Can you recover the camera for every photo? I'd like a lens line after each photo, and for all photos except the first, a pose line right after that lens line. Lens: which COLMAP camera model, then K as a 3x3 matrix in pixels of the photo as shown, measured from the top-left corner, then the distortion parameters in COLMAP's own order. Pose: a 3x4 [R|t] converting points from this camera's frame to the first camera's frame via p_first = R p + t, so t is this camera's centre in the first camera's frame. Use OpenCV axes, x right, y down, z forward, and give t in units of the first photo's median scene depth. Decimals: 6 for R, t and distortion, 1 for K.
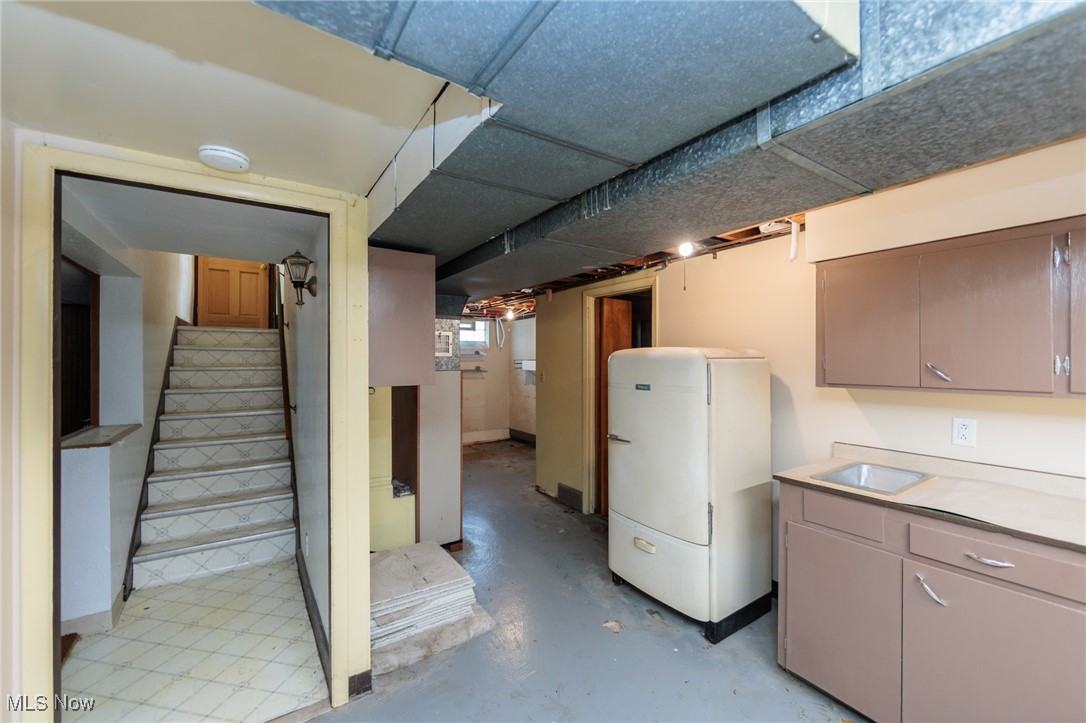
lens RADIAL K [[430.9, 0, 538.4], [0, 430.9, 358.6], [0, 0, 1]] dist [-0.001608, -0.000750]
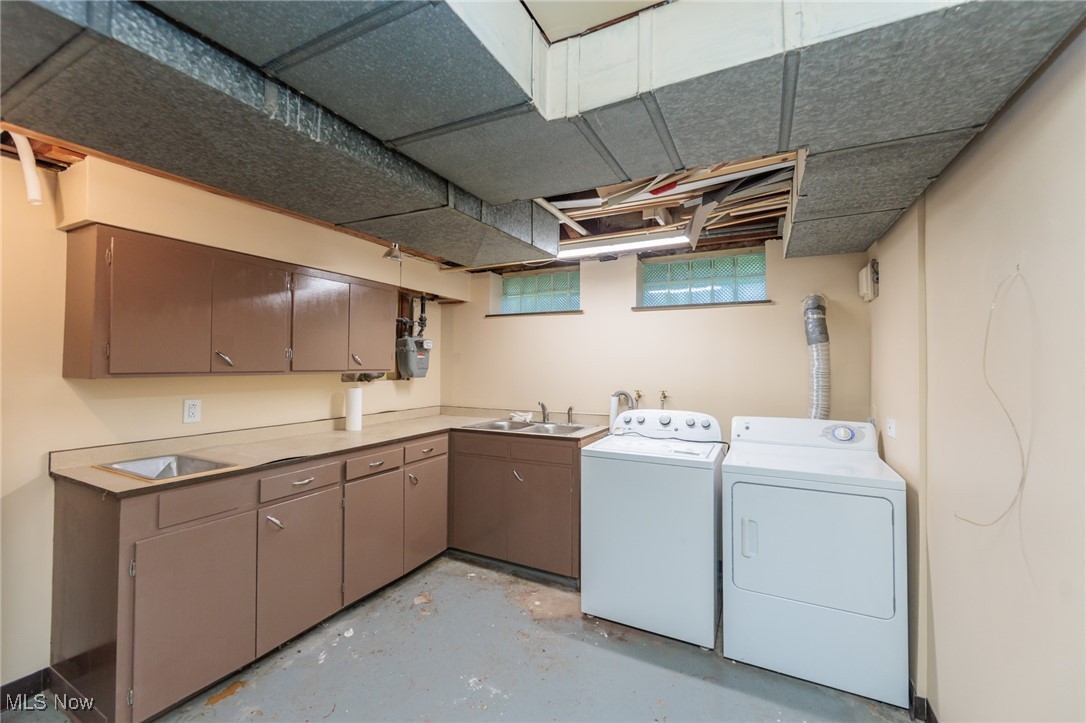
lens RADIAL K [[430.9, 0, 543.9], [0, 430.9, 359.3], [0, 0, 1]] dist [-0.001608, -0.000750]
pose [[-0.487749, 0.007693, 0.872950, -0.470417], [-0.004025, 0.999931, -0.011061, 0.035047], [-0.872975, -0.008909, -0.487684, 0.677506]]
